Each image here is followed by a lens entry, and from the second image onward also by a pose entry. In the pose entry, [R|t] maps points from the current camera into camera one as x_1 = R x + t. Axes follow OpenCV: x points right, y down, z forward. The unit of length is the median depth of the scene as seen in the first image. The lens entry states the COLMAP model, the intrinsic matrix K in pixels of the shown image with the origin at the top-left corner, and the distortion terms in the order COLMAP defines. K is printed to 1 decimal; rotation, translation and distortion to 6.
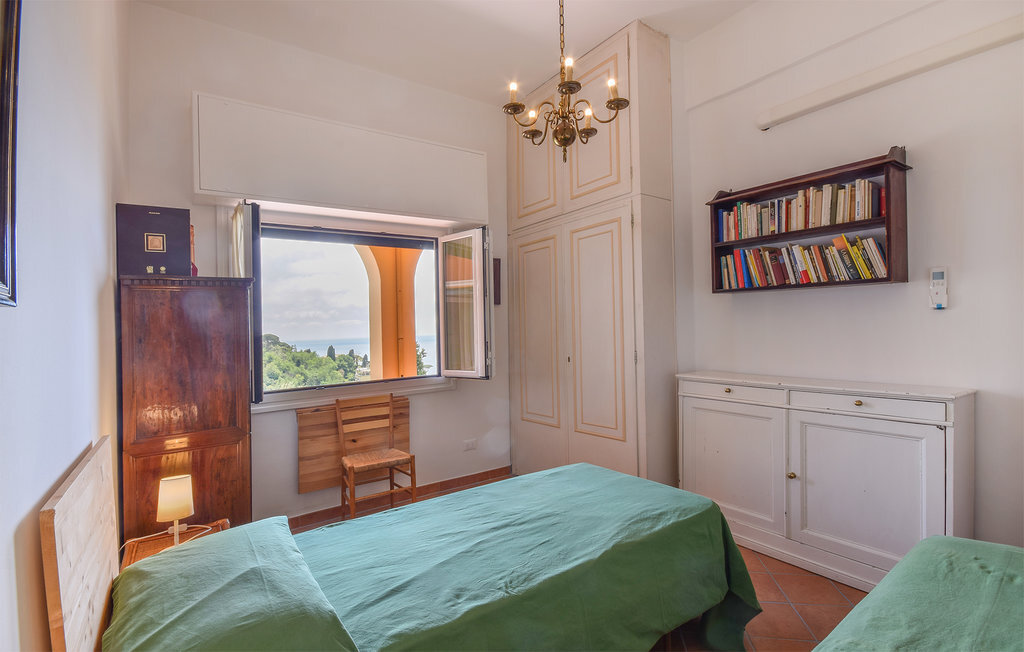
lens RADIAL K [[464.5, 0, 503.4], [0, 464.5, 329.4], [0, 0, 1]] dist [0.001197, -0.000280]
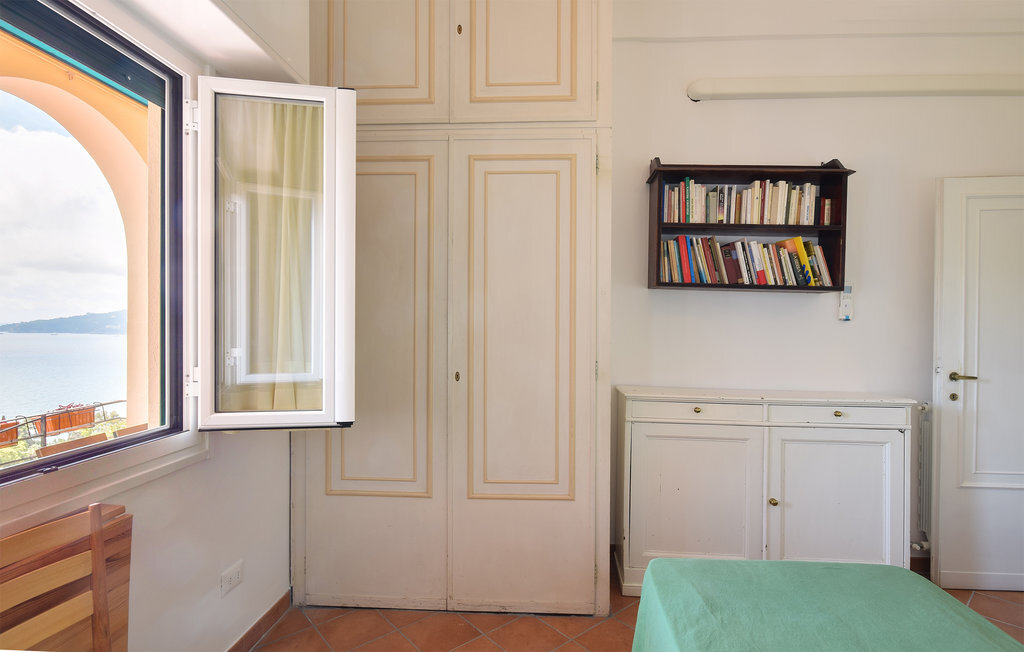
lens RADIAL K [[526.9, 0, 513.7], [0, 526.9, 338.5], [0, 0, 1]] dist [0.001051, 0.000101]
pose [[0.627359, 0.018499, 0.778510, -0.414664], [-0.032814, 0.999458, 0.002694, 0.016814], [-0.778039, -0.027236, 0.627626, 0.674815]]
